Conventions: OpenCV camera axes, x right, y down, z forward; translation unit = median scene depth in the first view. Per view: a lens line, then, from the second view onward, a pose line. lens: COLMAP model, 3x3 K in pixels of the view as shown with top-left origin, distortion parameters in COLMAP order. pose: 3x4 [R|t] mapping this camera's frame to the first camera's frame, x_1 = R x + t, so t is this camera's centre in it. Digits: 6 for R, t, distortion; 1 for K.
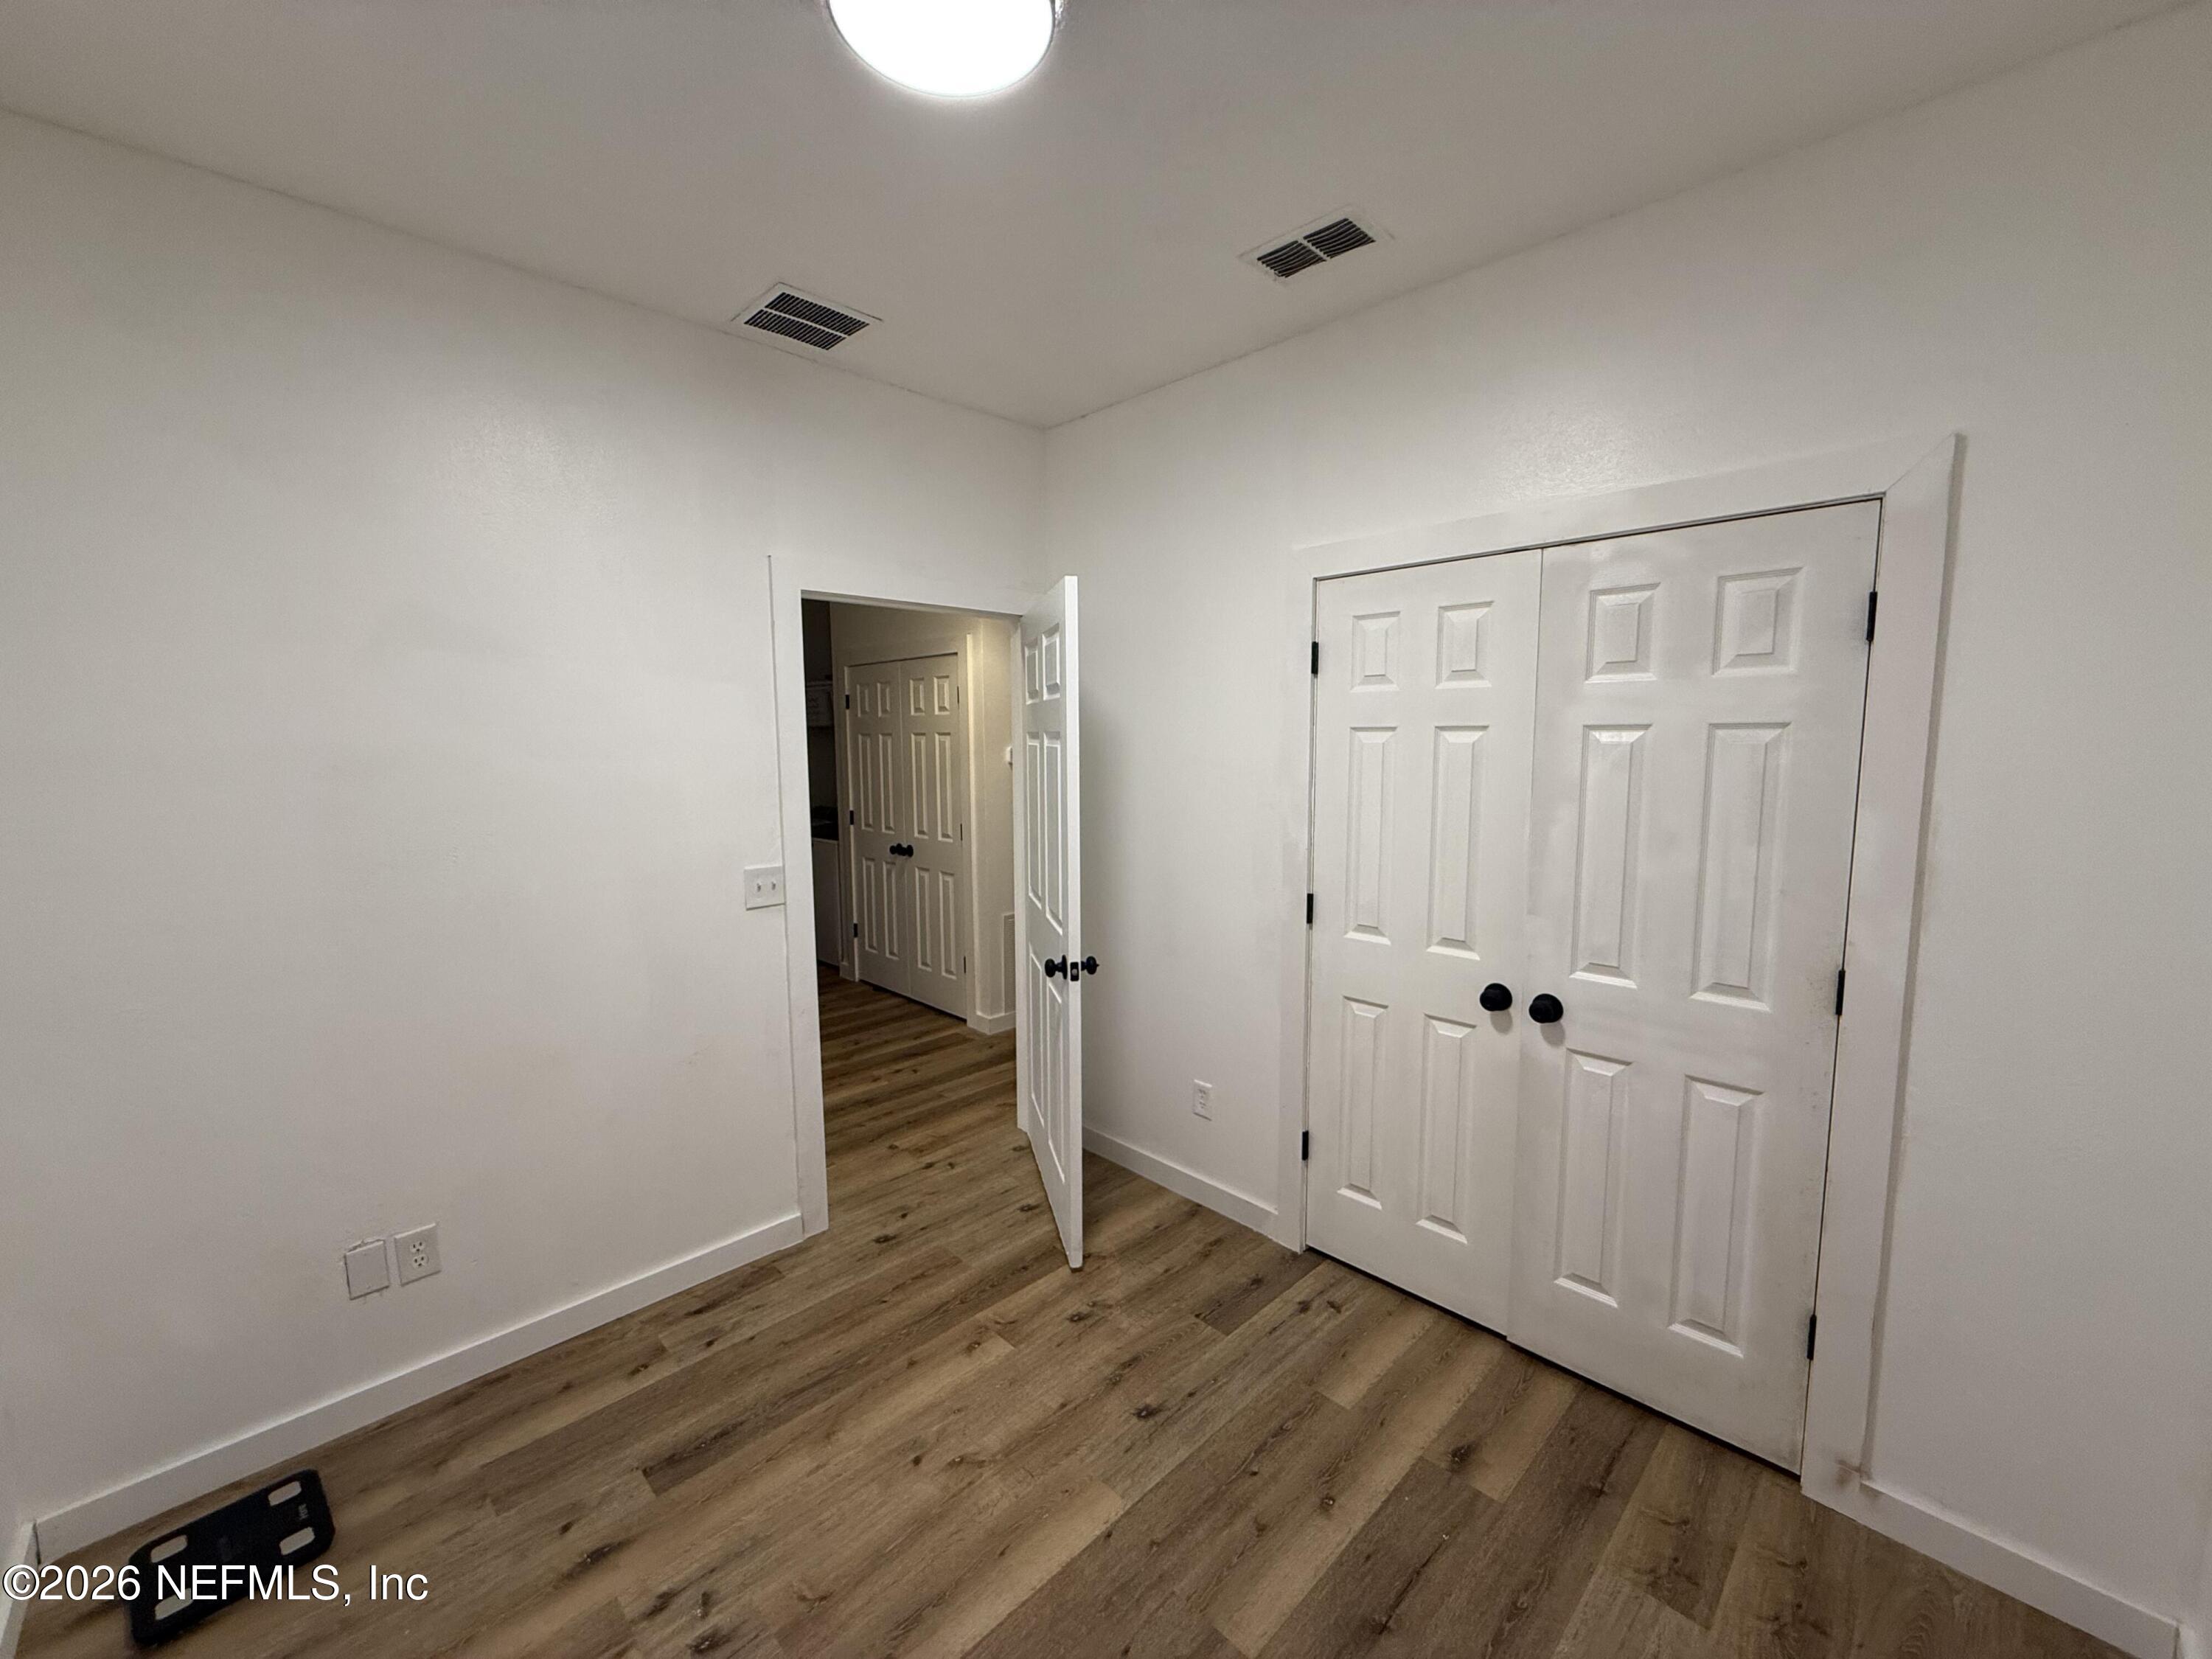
lens RADIAL K [[847.6, 0, 1106.0], [0, 847.6, 829.5], [0, 0, 1]] dist [-0.001030, 0.000024]
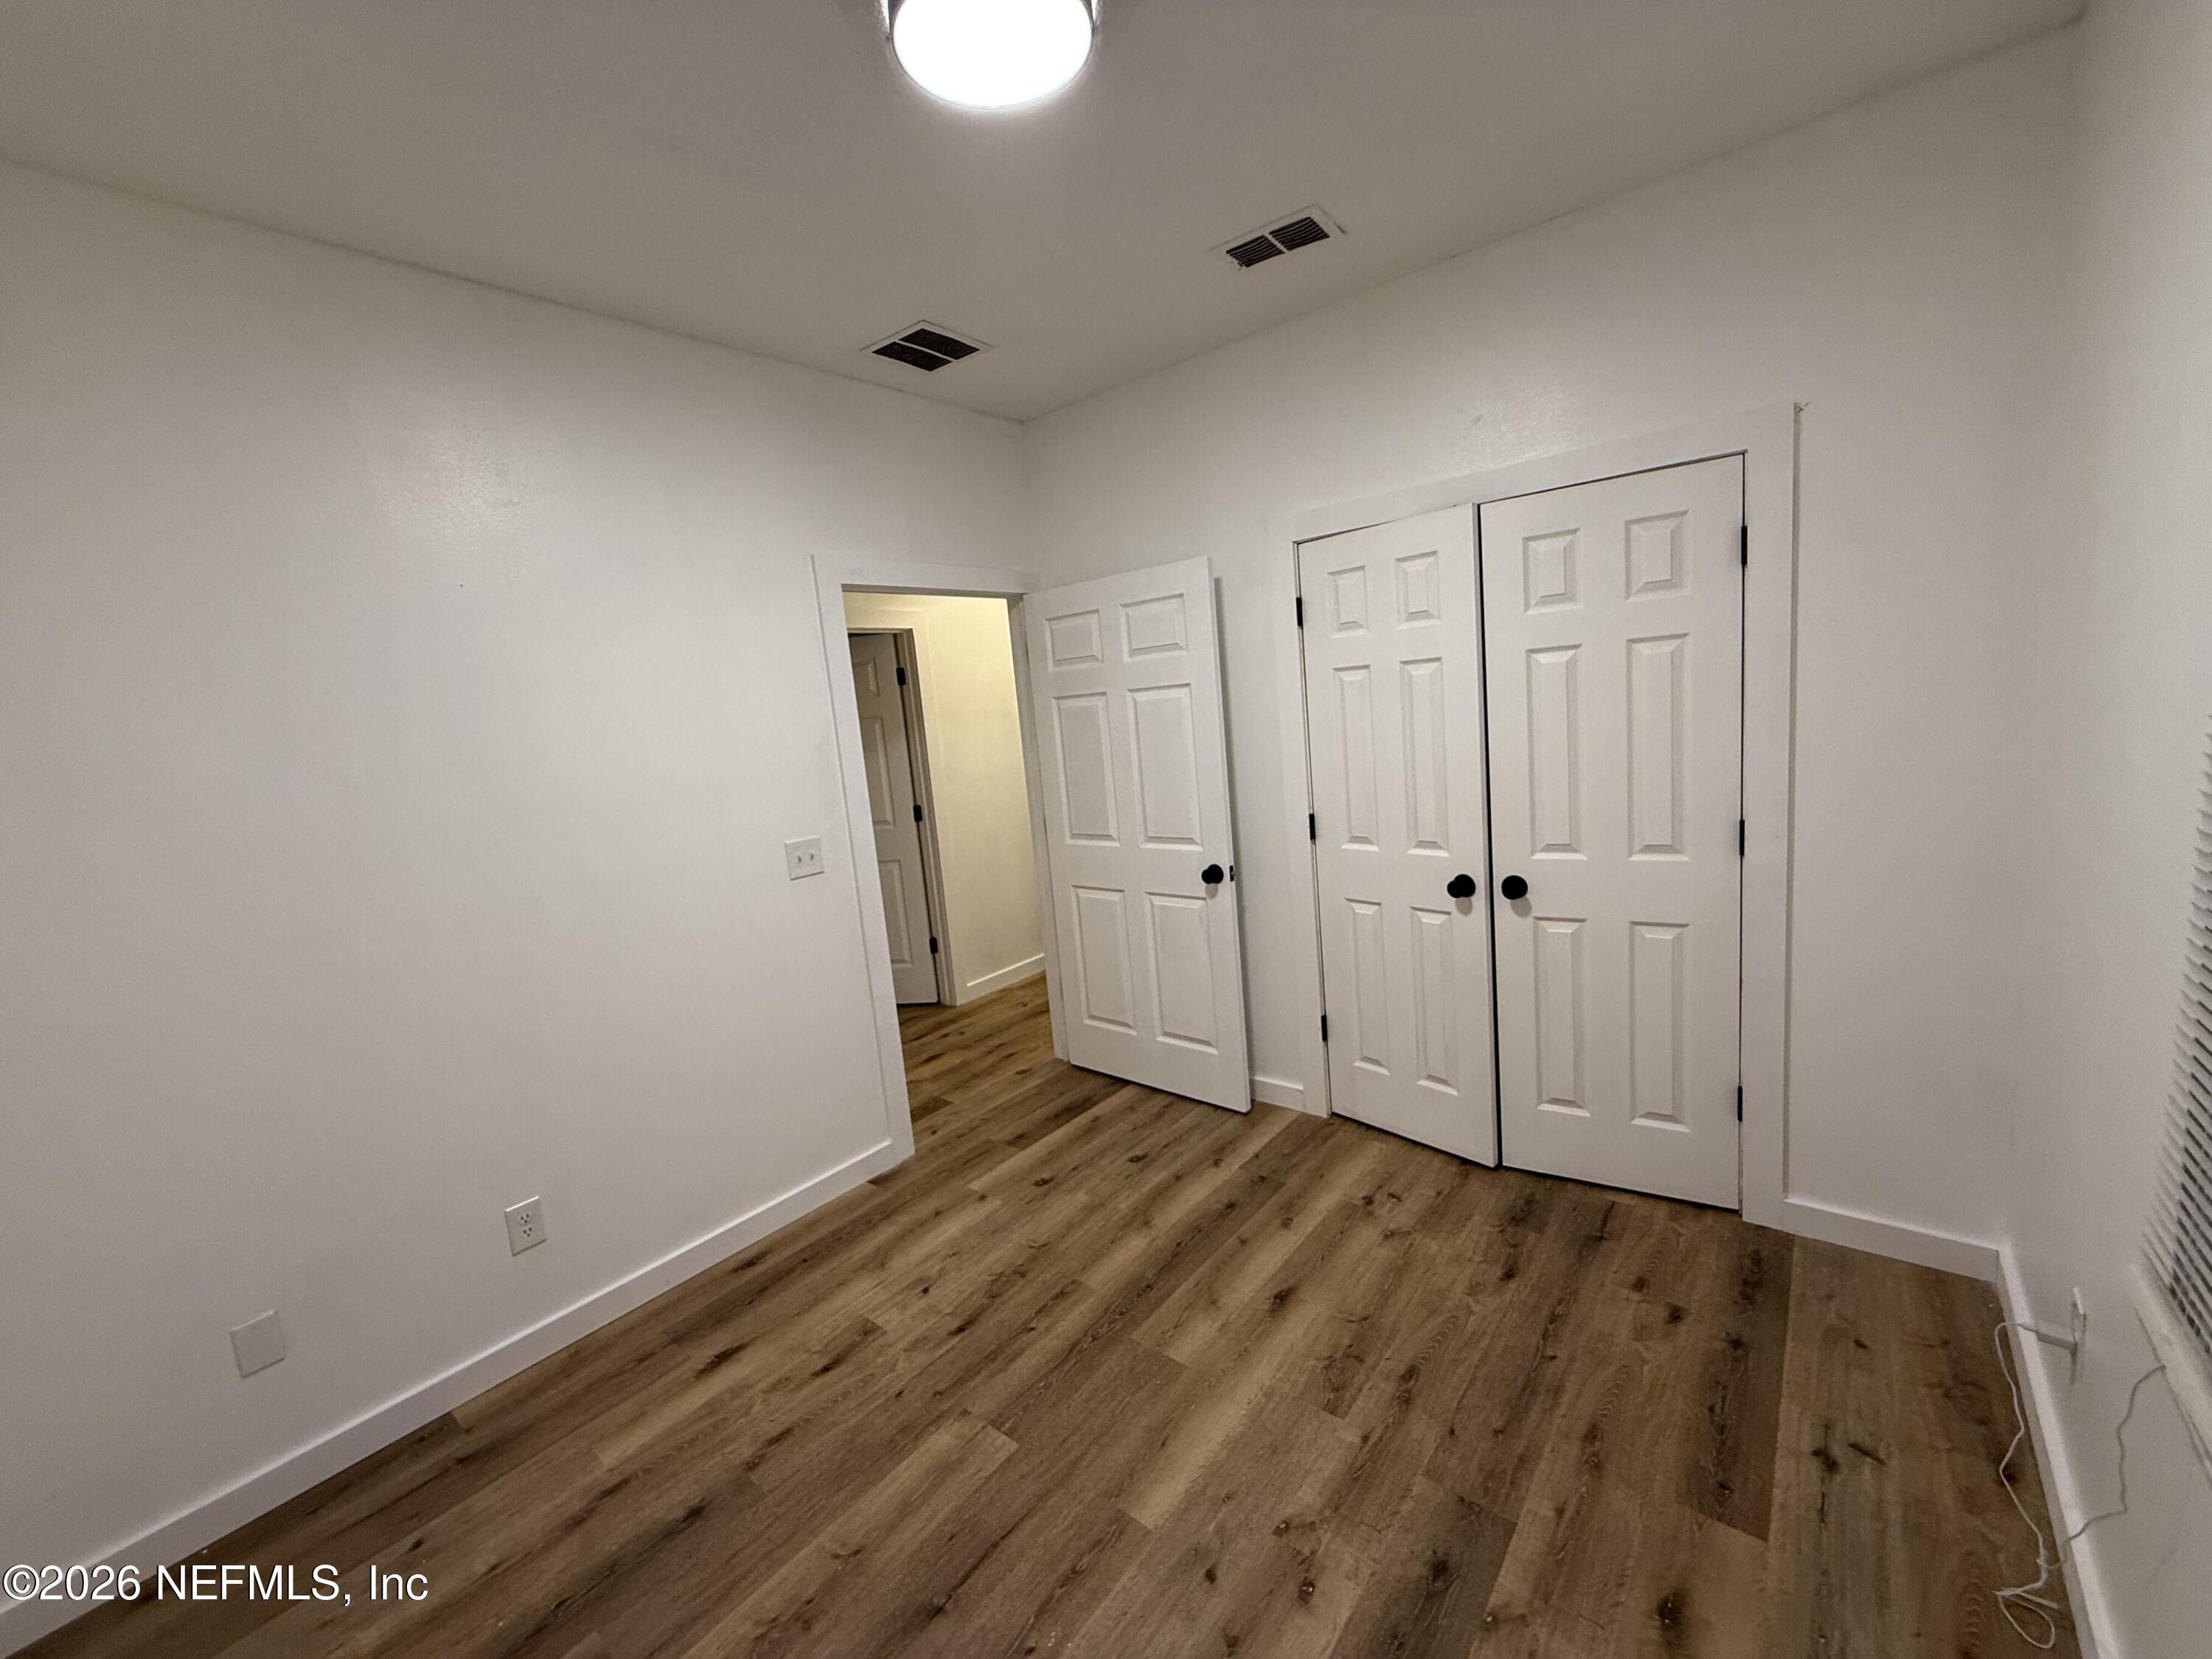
lens RADIAL K [[862.0, 0, 1098.2], [0, 862.0, 840.4], [0, 0, 1]] dist [0.011910, -0.000343]
pose [[0.989678, -0.091028, 0.110684, -0.194778], [0.086373, 0.995193, 0.046154, 0.034528], [-0.114353, -0.036117, 0.992783, -0.153062]]
